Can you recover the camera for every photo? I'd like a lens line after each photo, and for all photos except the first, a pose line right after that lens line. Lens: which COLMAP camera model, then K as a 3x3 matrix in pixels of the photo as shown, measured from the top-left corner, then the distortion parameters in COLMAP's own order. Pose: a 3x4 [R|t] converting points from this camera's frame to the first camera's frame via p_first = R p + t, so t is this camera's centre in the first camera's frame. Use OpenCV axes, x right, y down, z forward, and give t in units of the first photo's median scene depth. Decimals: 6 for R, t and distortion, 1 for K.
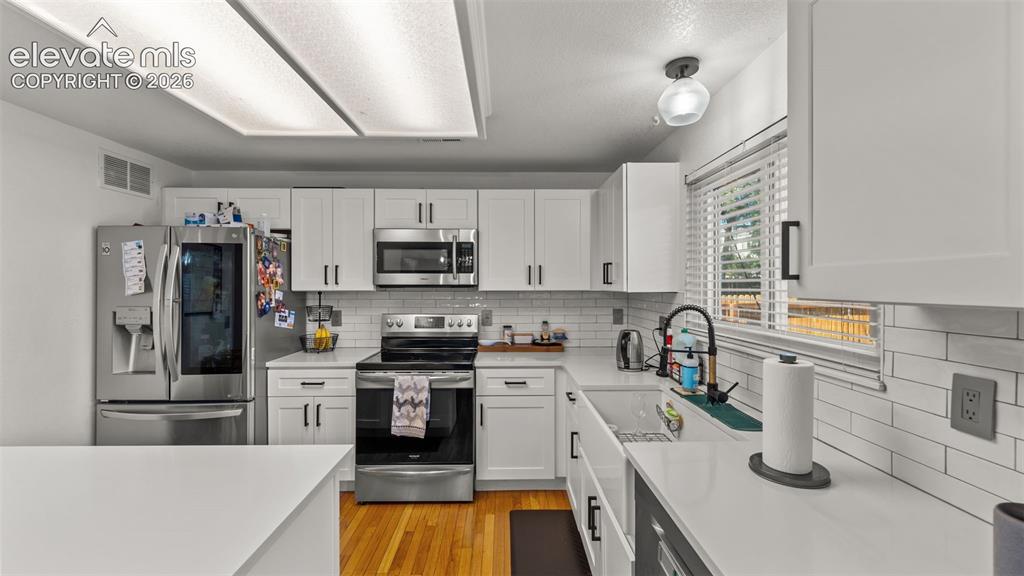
lens RADIAL K [[416.3, 0, 510.7], [0, 416.3, 288.4], [0, 0, 1]] dist [-0.000097, -0.000369]
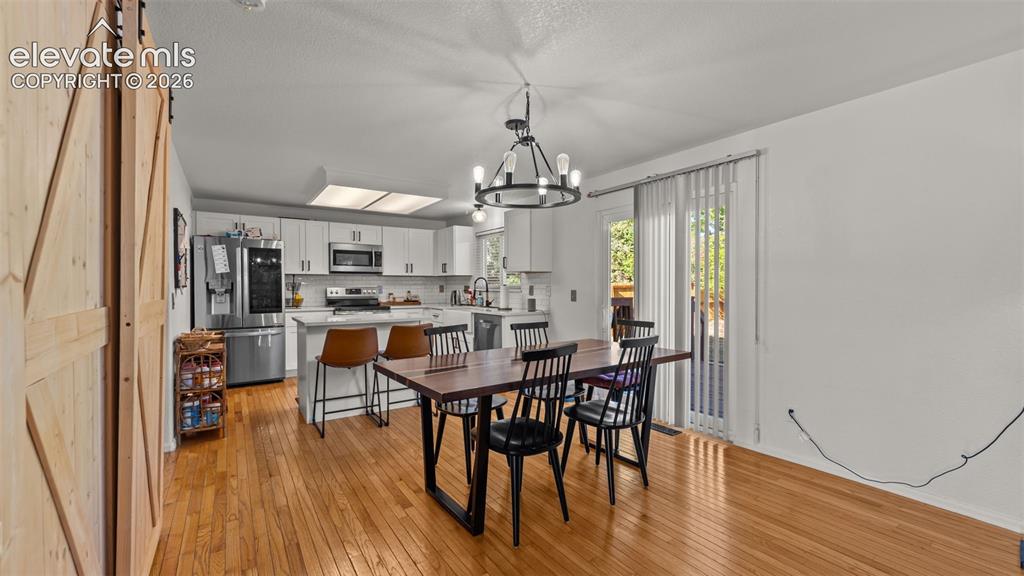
lens RADIAL K [[416.3, 0, 511.0], [0, 416.3, 294.6], [0, 0, 1]] dist [-0.000097, -0.000369]
pose [[0.838408, -0.011377, 0.544924, -0.776493], [0.003537, 0.999875, 0.015434, 0.084109], [-0.545031, -0.011013, 0.838343, -1.258532]]
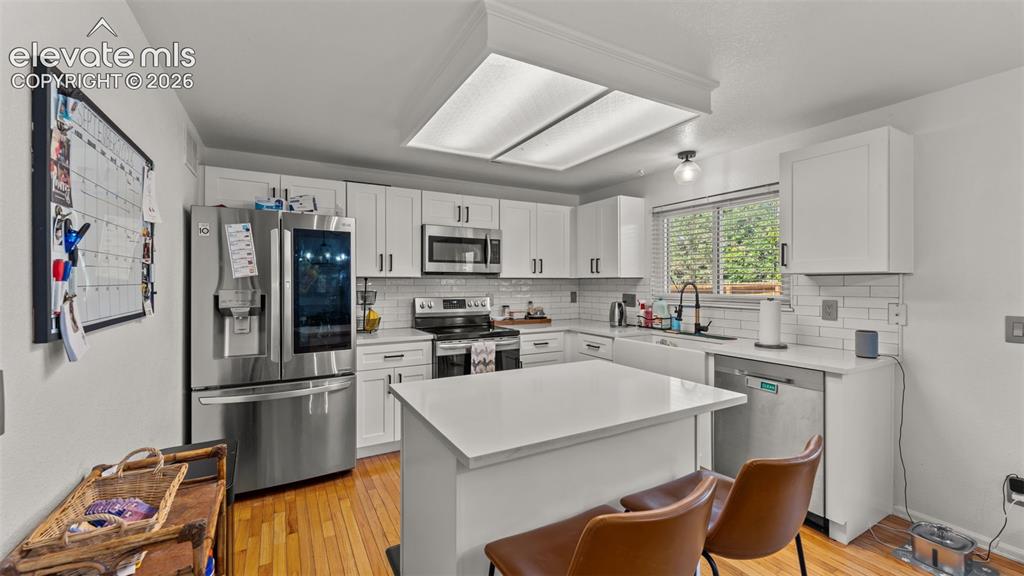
lens RADIAL K [[416.3, 0, 511.6], [0, 416.3, 280.8], [0, 0, 1]] dist [-0.000097, -0.000369]
pose [[0.881287, 0.001755, 0.472578, -0.754090], [0.003723, 0.999936, -0.010657, 0.034098], [-0.472566, 0.011151, 0.881224, -0.174265]]
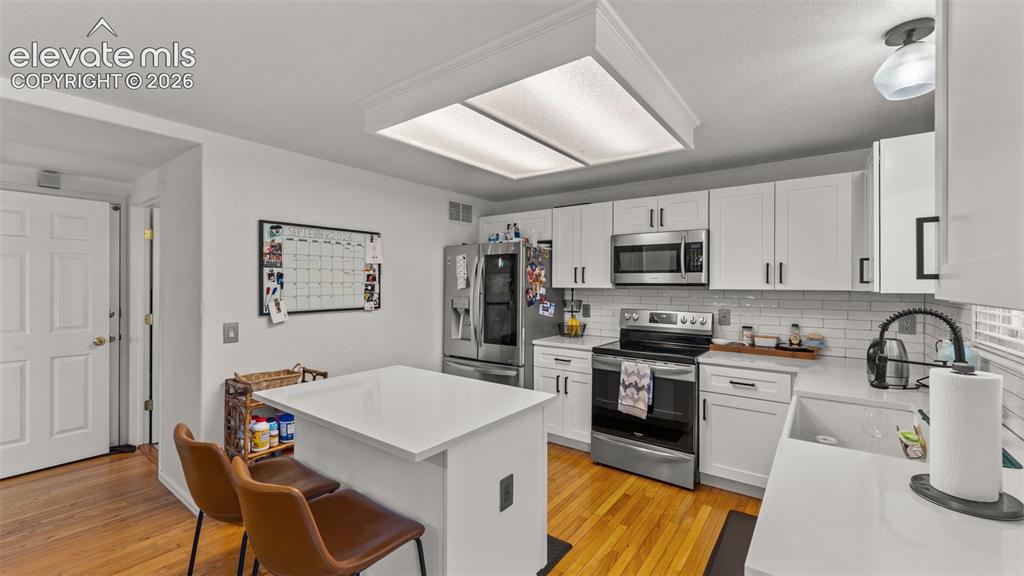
lens RADIAL K [[416.3, 0, 510.2], [0, 416.3, 284.6], [0, 0, 1]] dist [-0.000097, -0.000369]
pose [[0.789818, 0.005078, -0.613321, 0.186895], [-0.008017, 0.999966, -0.002045, 0.000029], [0.613289, 0.006532, 0.789831, -0.116083]]
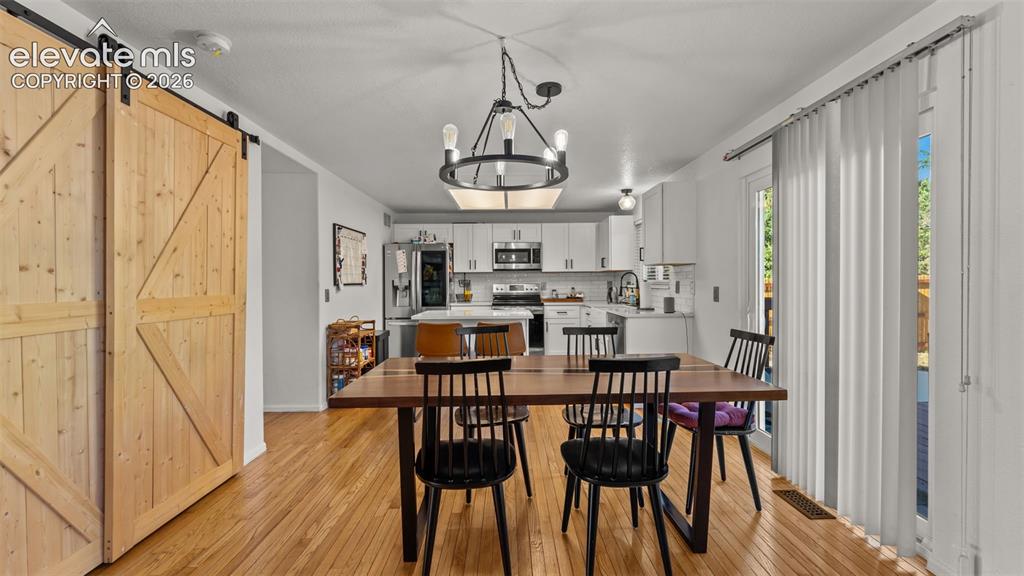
lens RADIAL K [[416.3, 0, 510.3], [0, 416.3, 290.3], [0, 0, 1]] dist [-0.000097, -0.000369]
pose [[0.999946, -0.006531, -0.008089, -0.254642], [0.006628, 0.999906, 0.011979, 0.084399], [0.008010, -0.012032, 0.999896, -1.265967]]
